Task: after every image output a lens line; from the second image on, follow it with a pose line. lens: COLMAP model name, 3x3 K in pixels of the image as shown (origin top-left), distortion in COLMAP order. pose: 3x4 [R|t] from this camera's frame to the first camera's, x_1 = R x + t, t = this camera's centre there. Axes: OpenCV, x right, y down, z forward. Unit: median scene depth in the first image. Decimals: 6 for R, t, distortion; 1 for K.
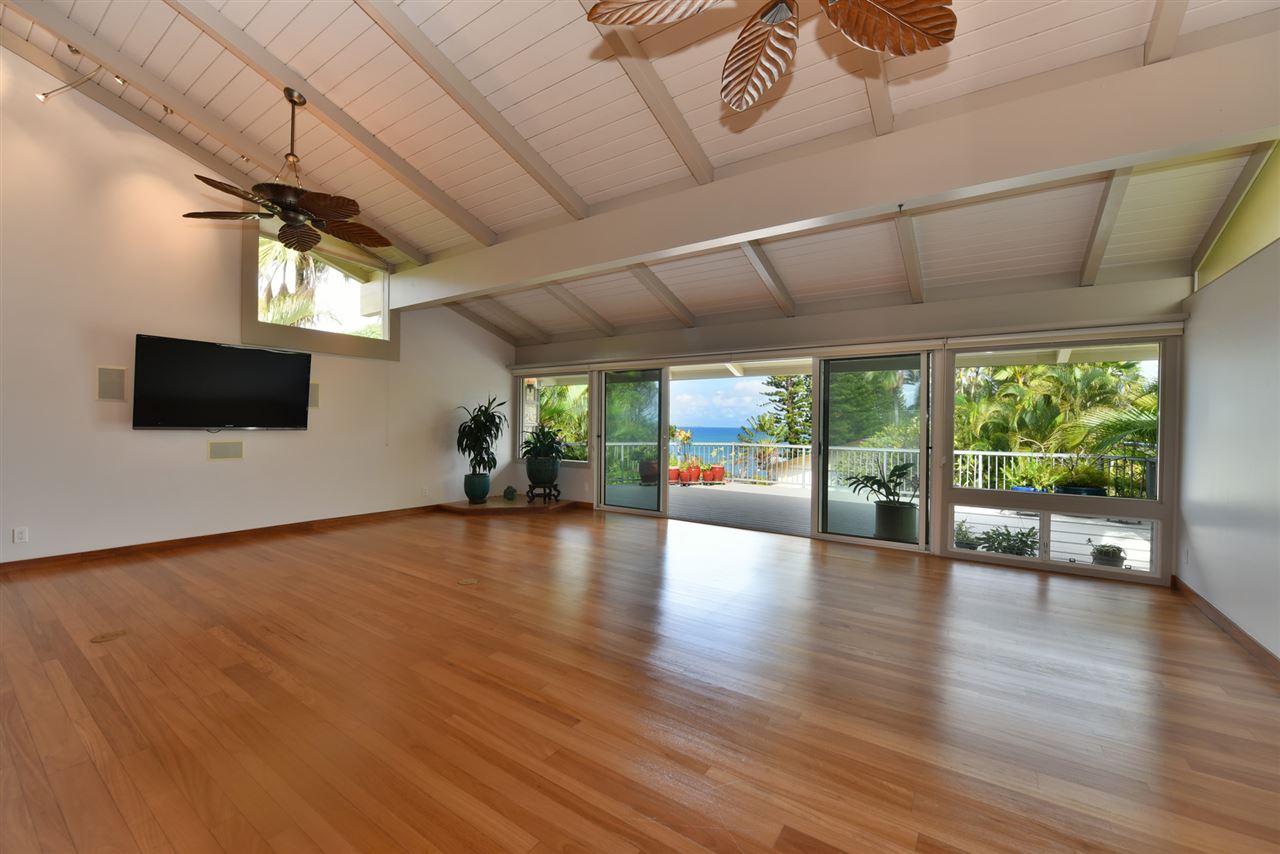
lens RADIAL K [[524.3, 0, 634.2], [0, 524.3, 431.2], [0, 0, 1]] dist [-0.003575, -0.000680]
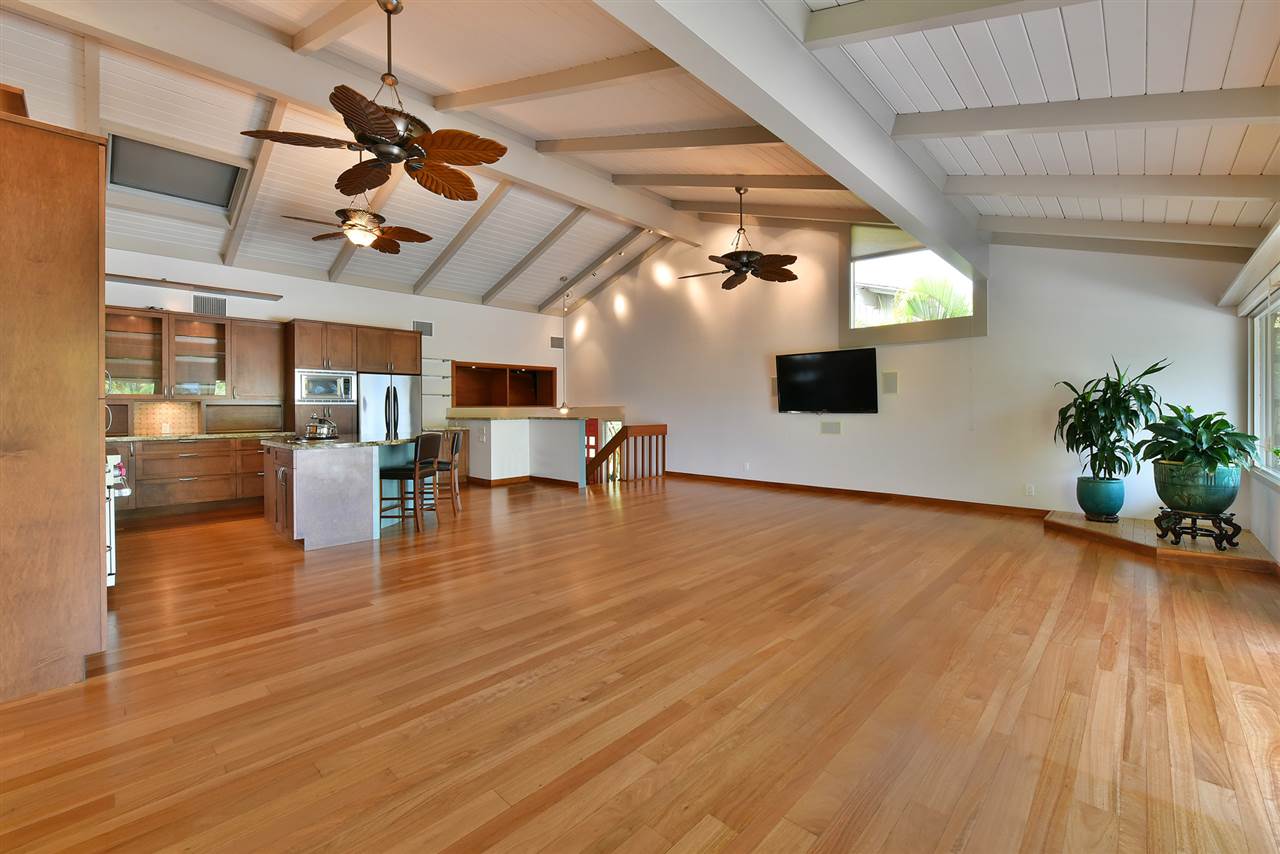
lens RADIAL K [[524.3, 0, 642.2], [0, 524.3, 404.9], [0, 0, 1]] dist [-0.003575, -0.000680]
pose [[-0.166037, -0.021315, -0.985889, 0.492196], [-0.009031, 0.999757, -0.020093, 0.006406], [0.986078, 0.005567, -0.166189, 0.550808]]
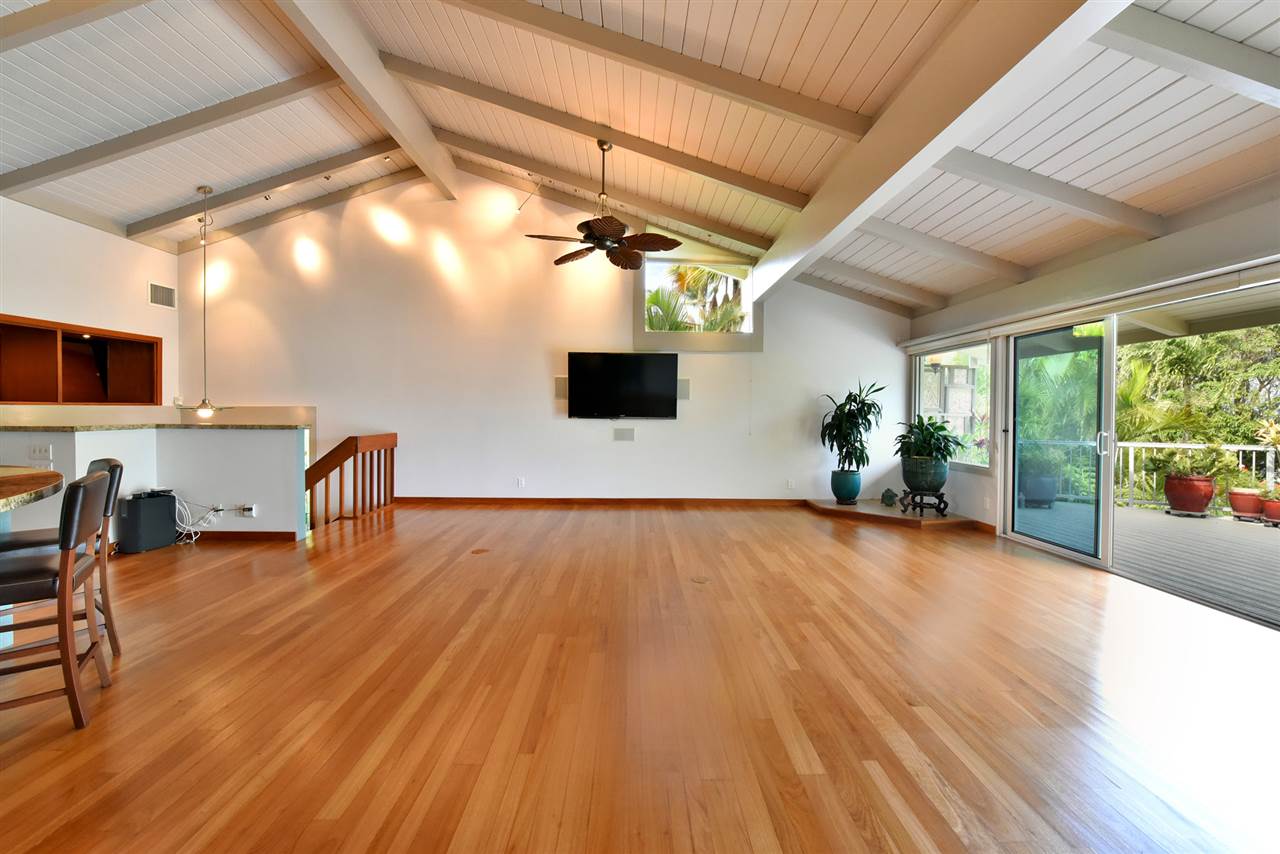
lens RADIAL K [[524.3, 0, 633.5], [0, 524.3, 420.6], [0, 0, 1]] dist [-0.003575, -0.000680]
pose [[0.570784, 0.006670, -0.821073, 0.224805], [-0.010245, 0.999947, 0.001001, 0.000311], [0.821037, 0.007840, 0.570822, 0.206891]]
